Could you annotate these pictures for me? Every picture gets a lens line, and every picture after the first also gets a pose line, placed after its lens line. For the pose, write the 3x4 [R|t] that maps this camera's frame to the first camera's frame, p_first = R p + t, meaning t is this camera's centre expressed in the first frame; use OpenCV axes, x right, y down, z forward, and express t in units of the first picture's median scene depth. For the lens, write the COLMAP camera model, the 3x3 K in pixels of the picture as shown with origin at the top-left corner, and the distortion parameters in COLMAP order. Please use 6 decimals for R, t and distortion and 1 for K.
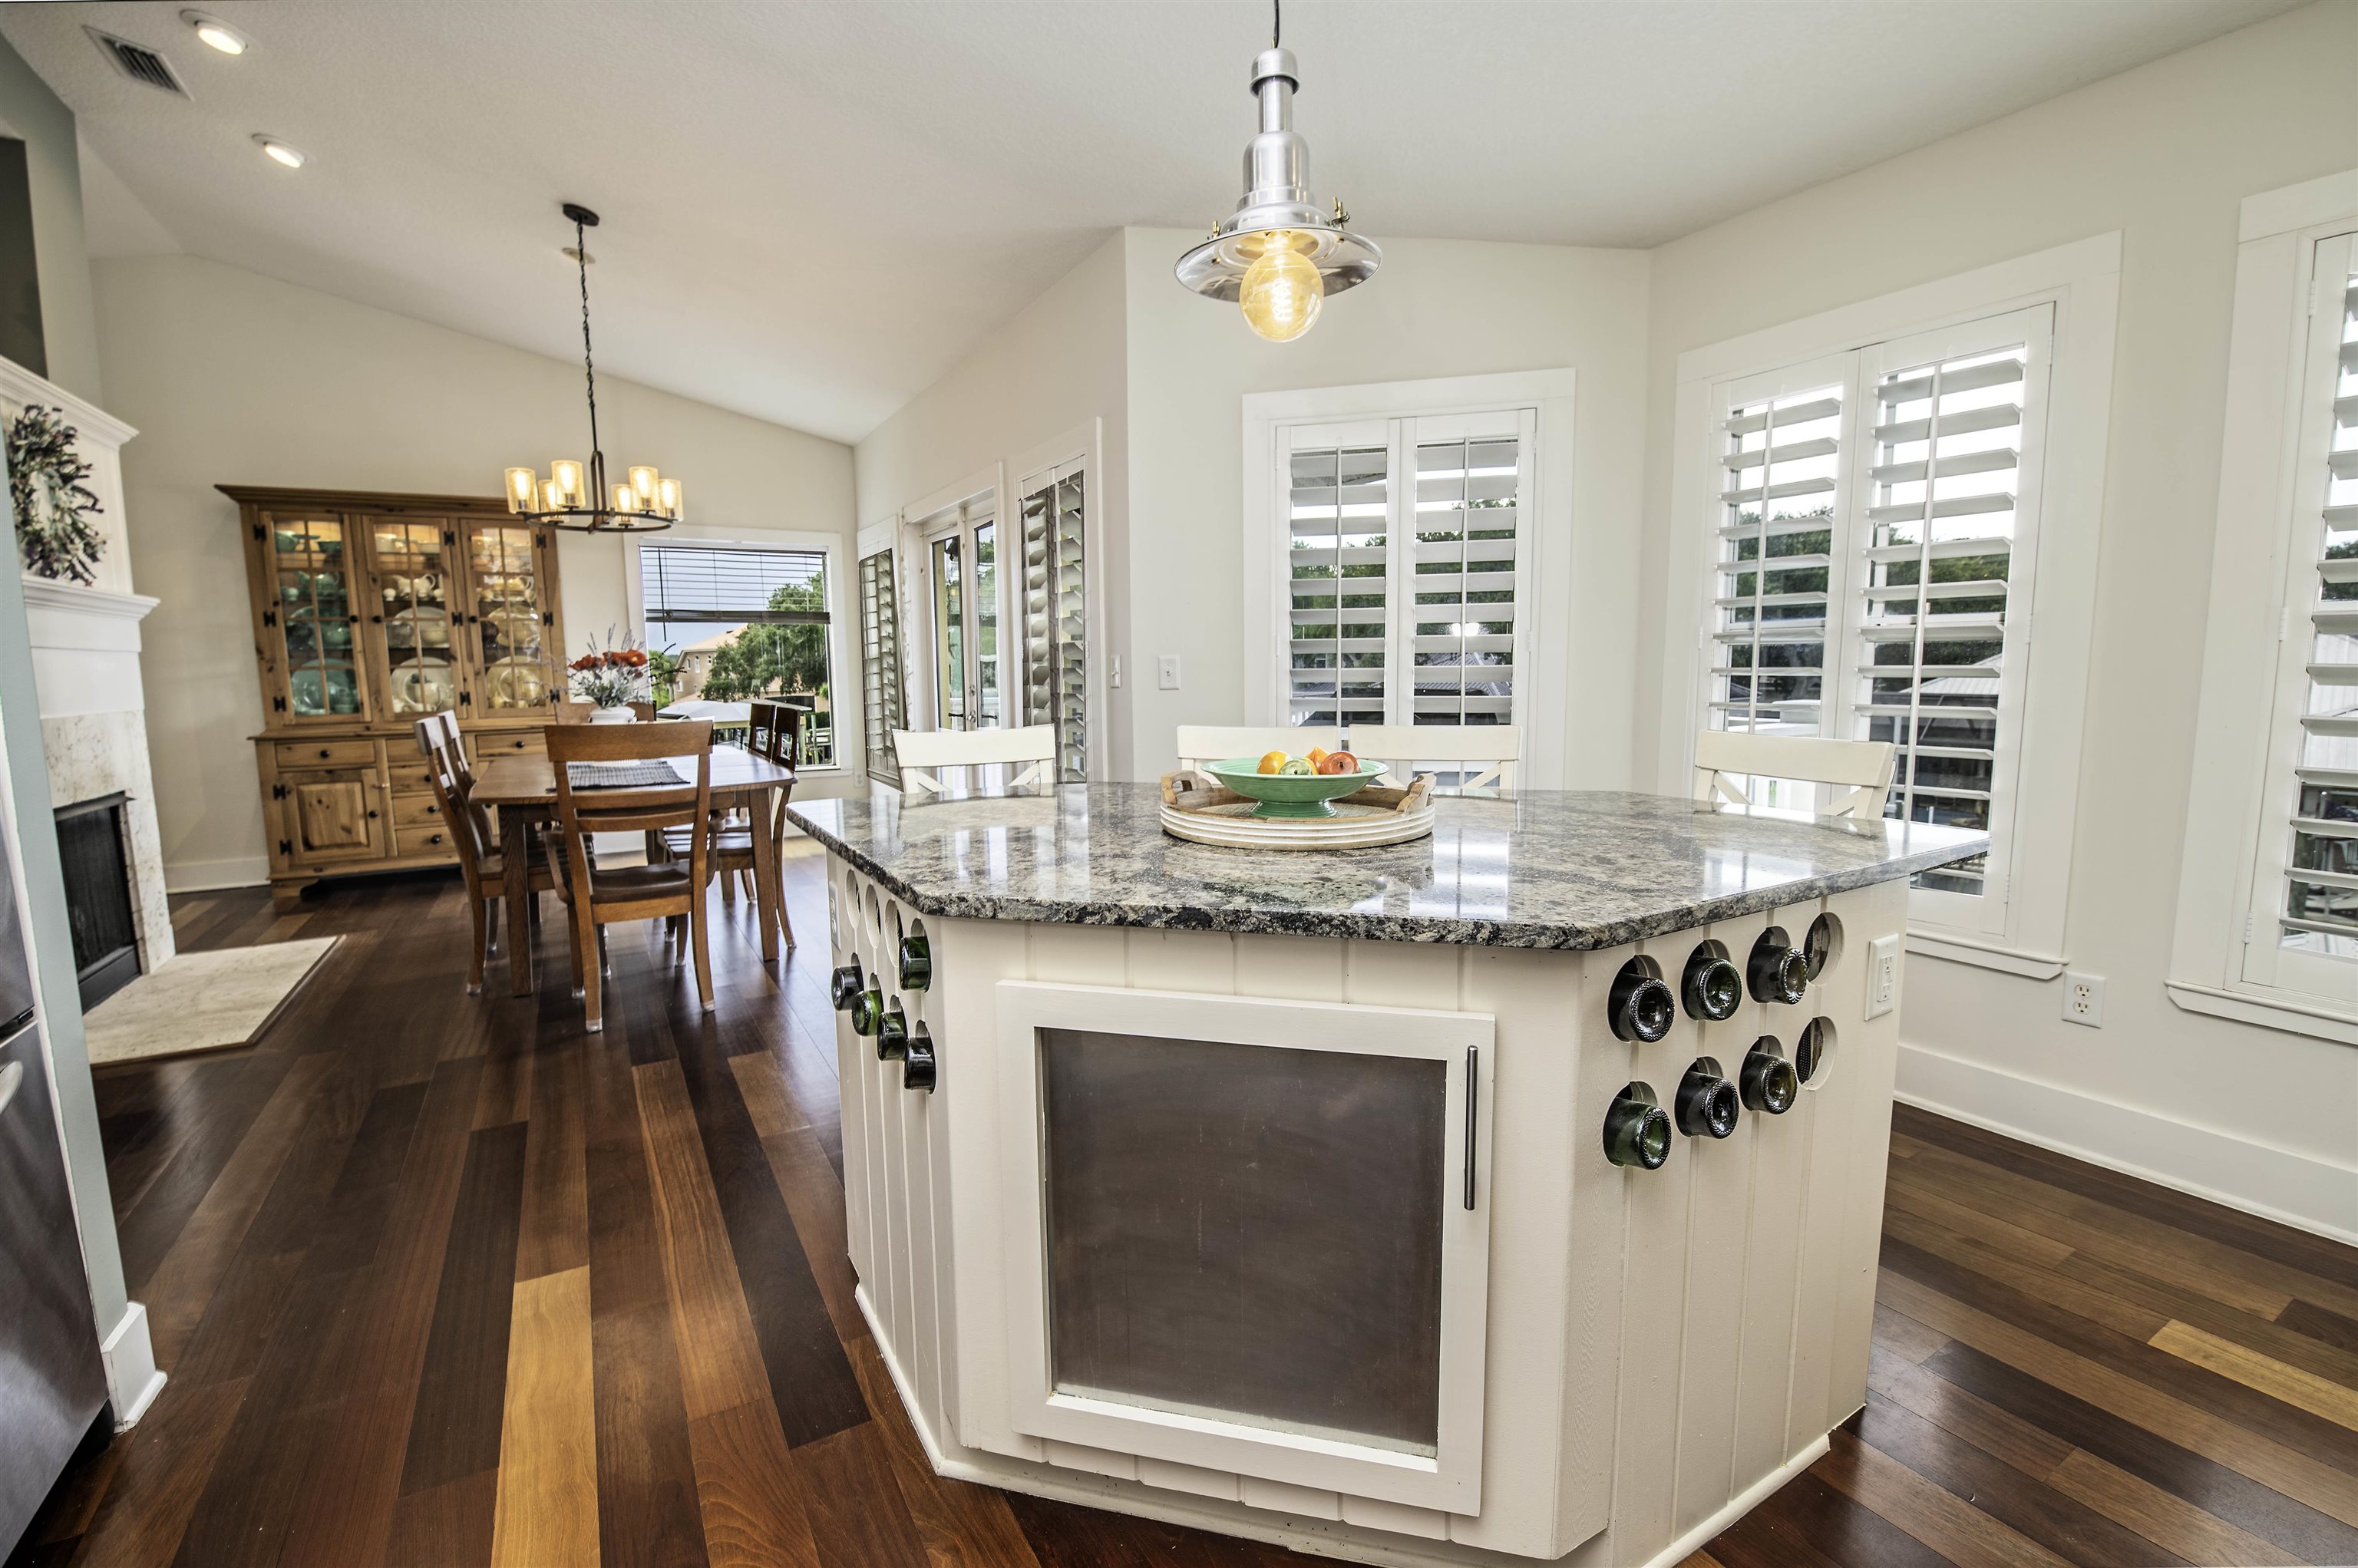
lens RADIAL K [[1039.3, 0, 1179.0], [0, 1039.3, 784.0], [0, 0, 1]] dist [-0.023123, -0.000591]
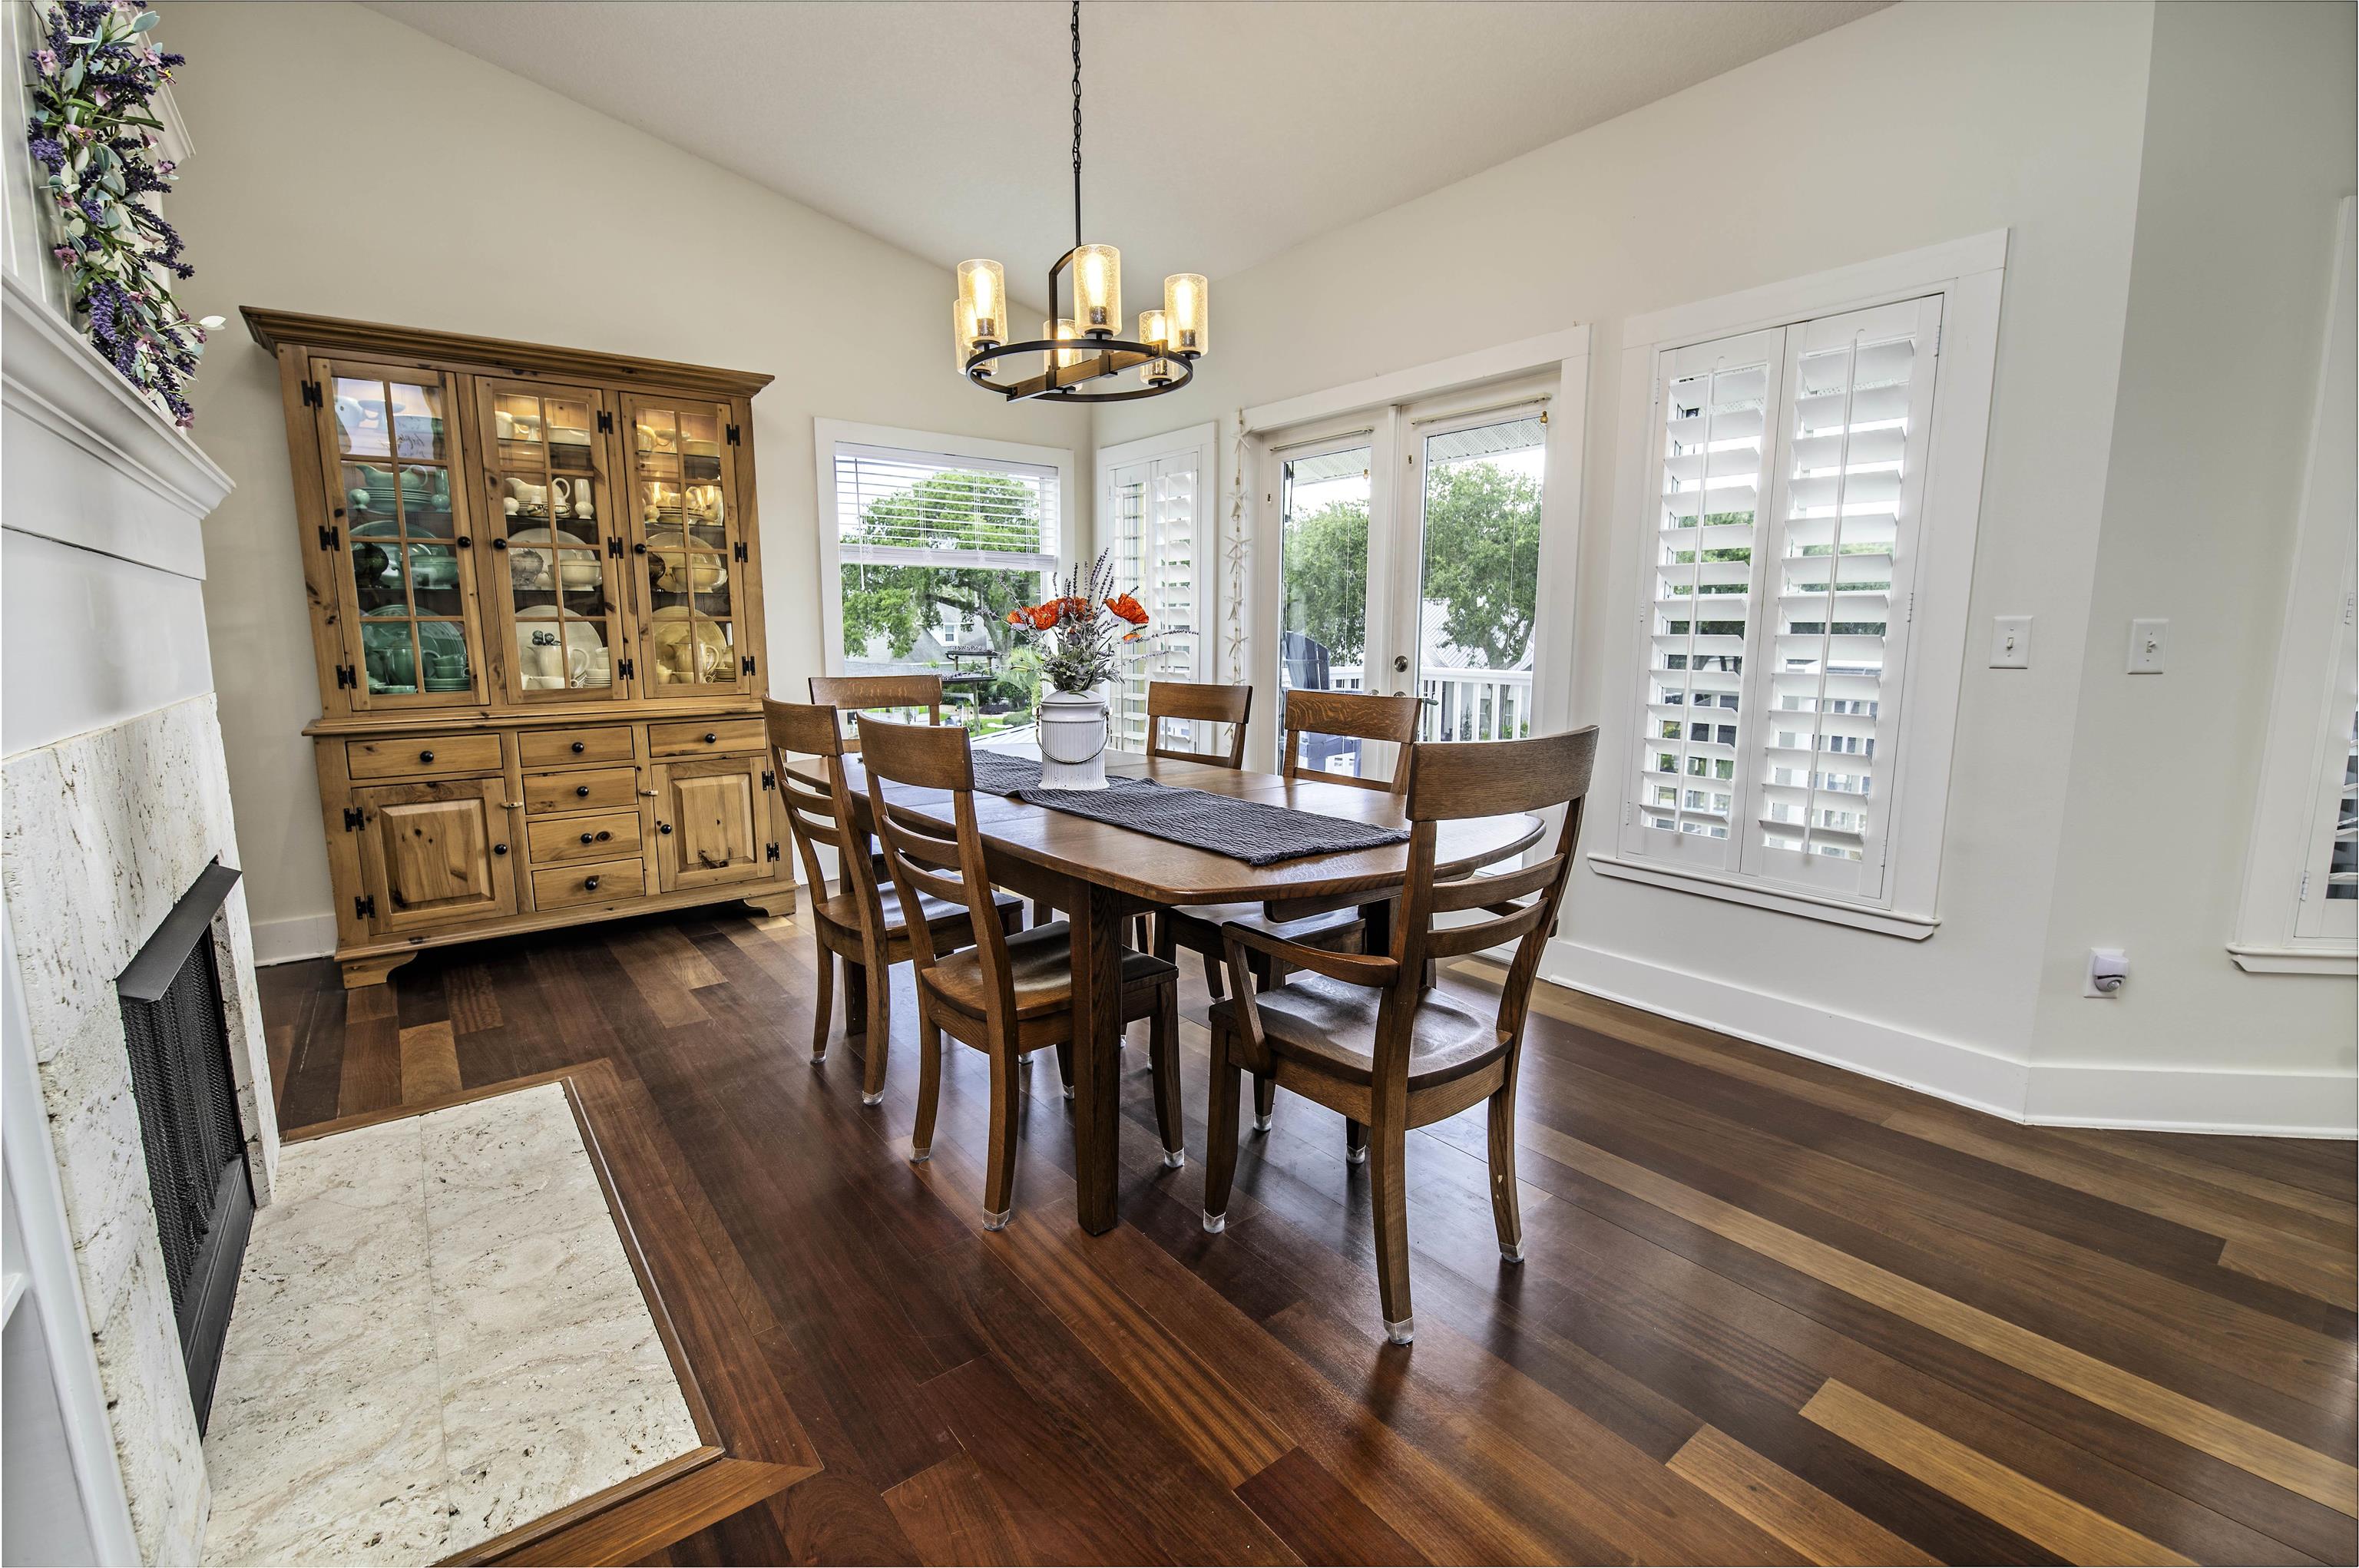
lens RADIAL K [[1044.9, 0, 1179.5], [0, 1044.9, 784.0], [0, 0, 1]] dist [-0.002420, -0.000026]
pose [[0.993570, -0.006391, 0.113041, -0.442422], [0.003020, 0.999546, 0.029965, -0.030138], [-0.113182, -0.029431, 0.993138, 0.306212]]
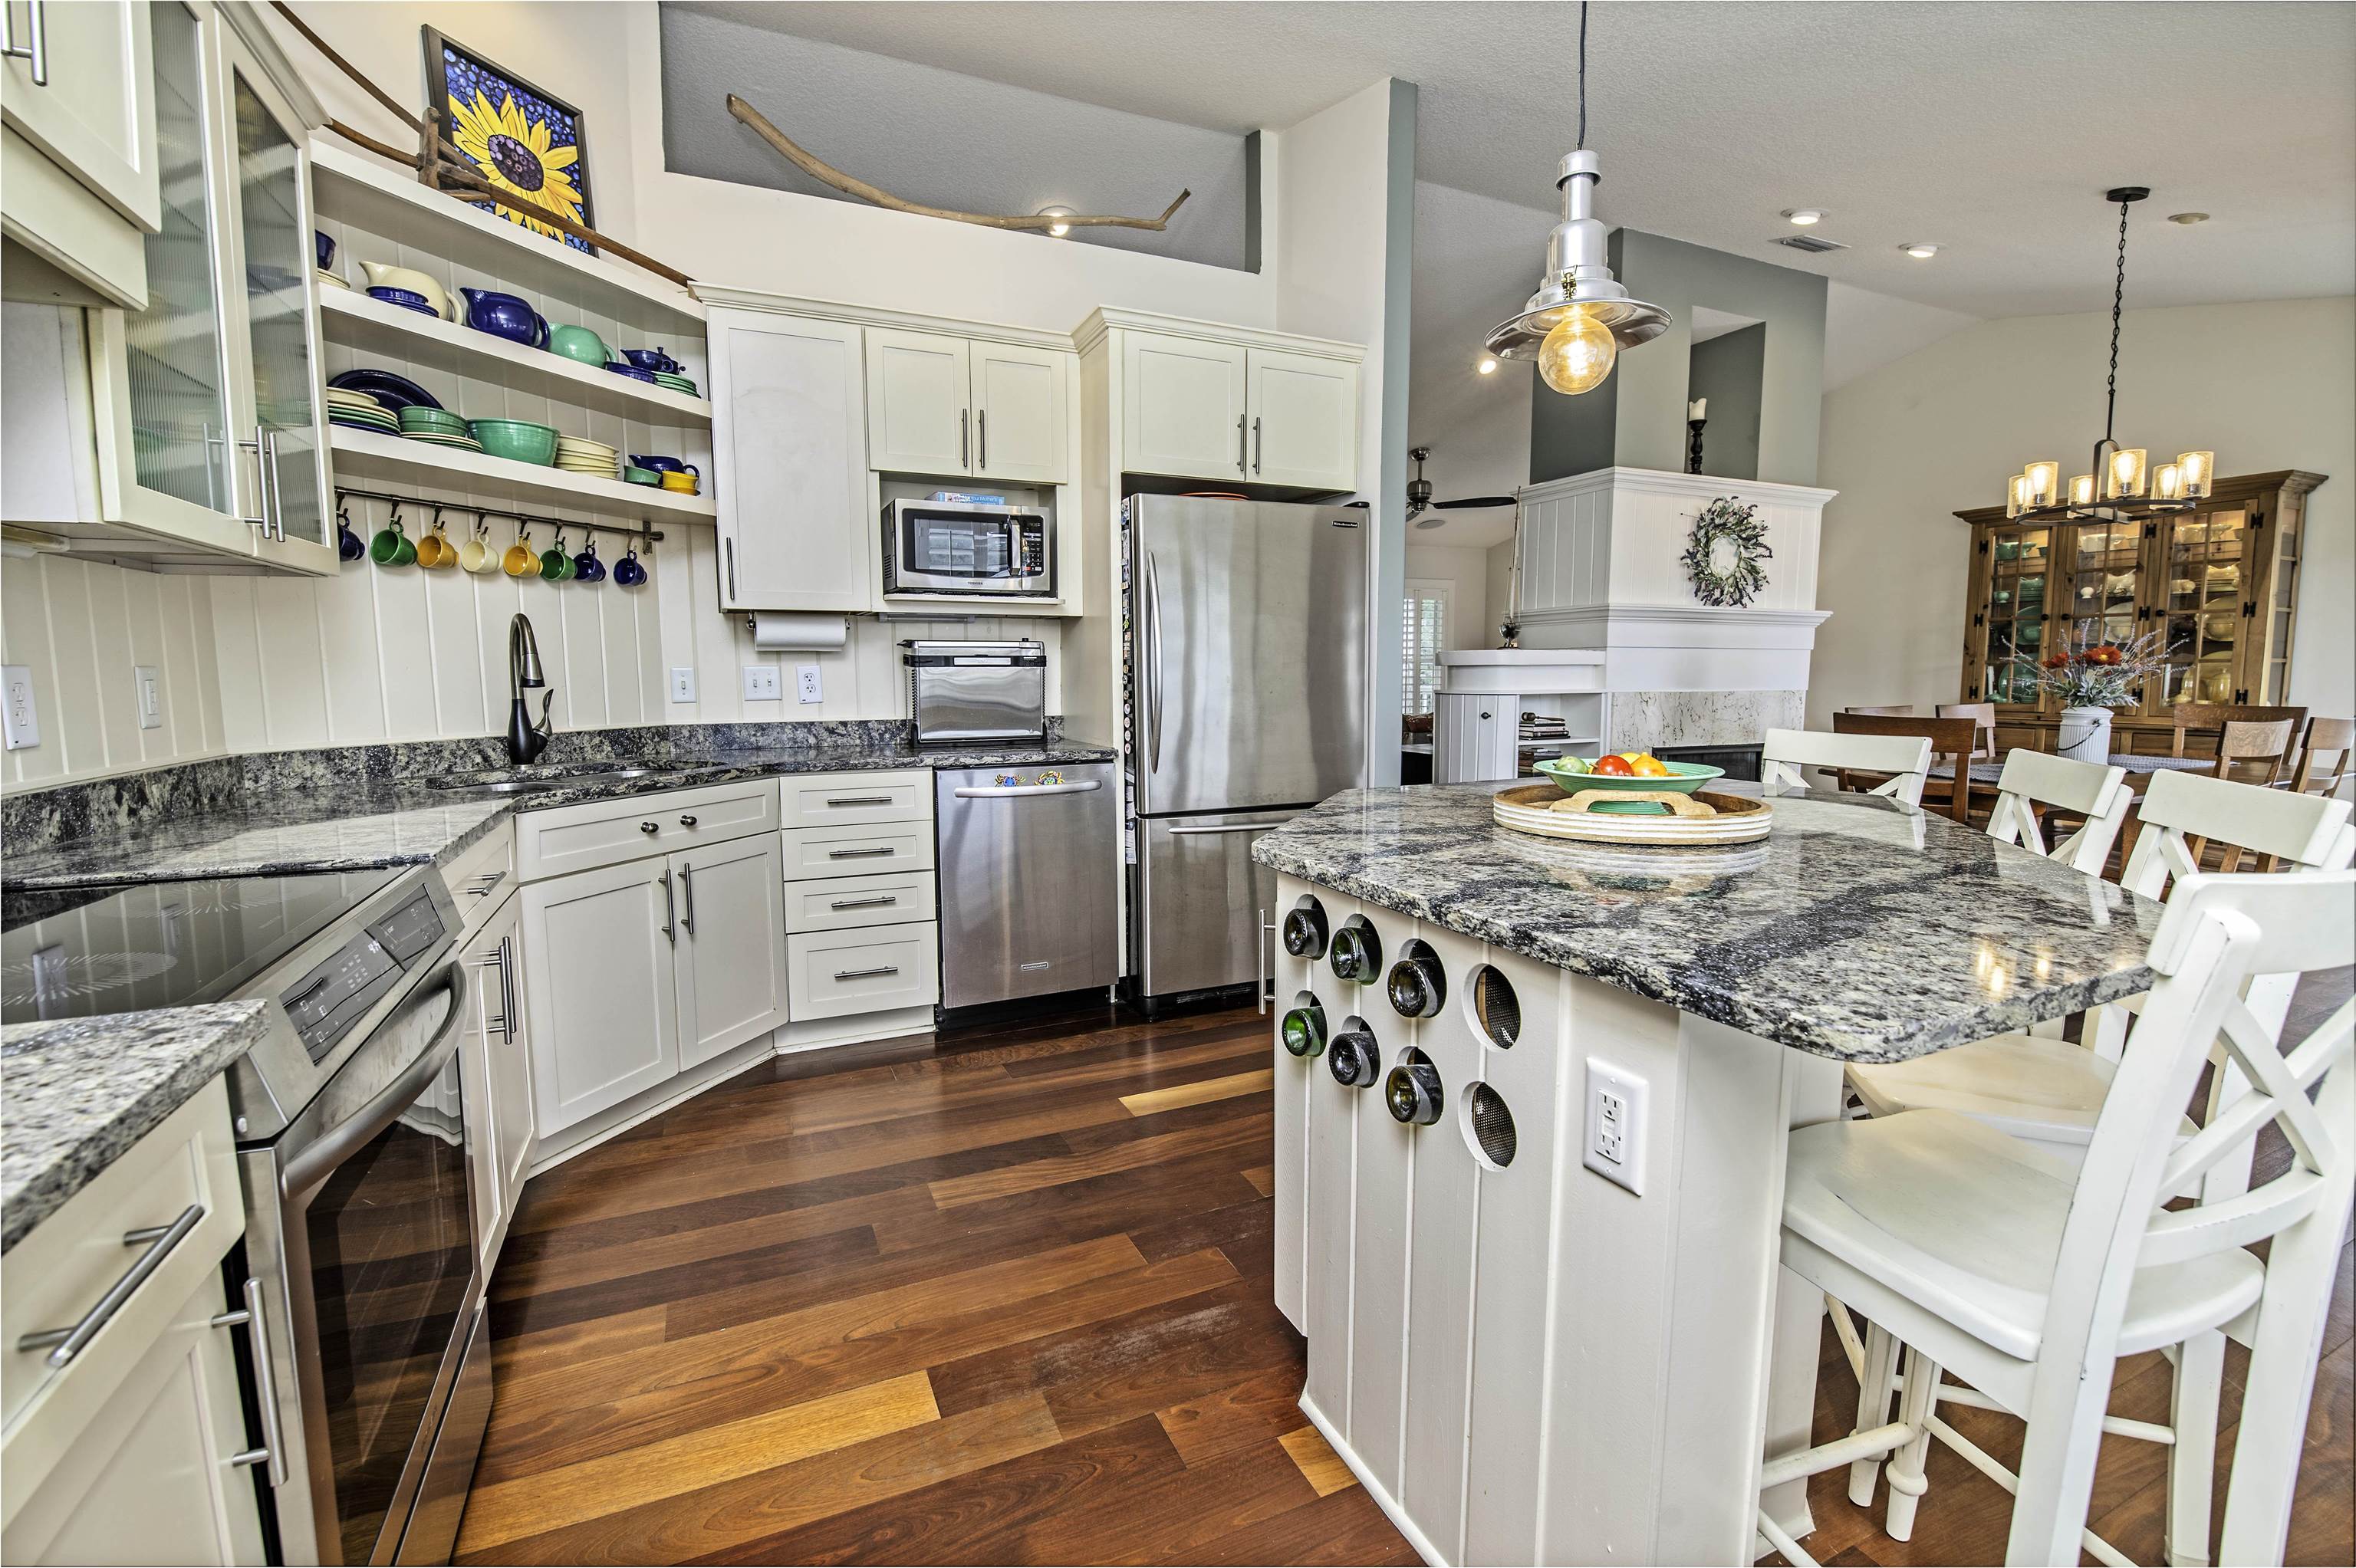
lens RADIAL K [[1038.4, 0, 1178.0], [0, 1038.4, 784.0], [0, 0, 1]] dist [-0.023123, -0.000591]
pose [[-0.107804, 0.122087, -0.986647, 0.389822], [-0.110231, 0.984844, 0.133908, -0.030314], [0.988042, 0.123195, -0.092712, 0.209877]]
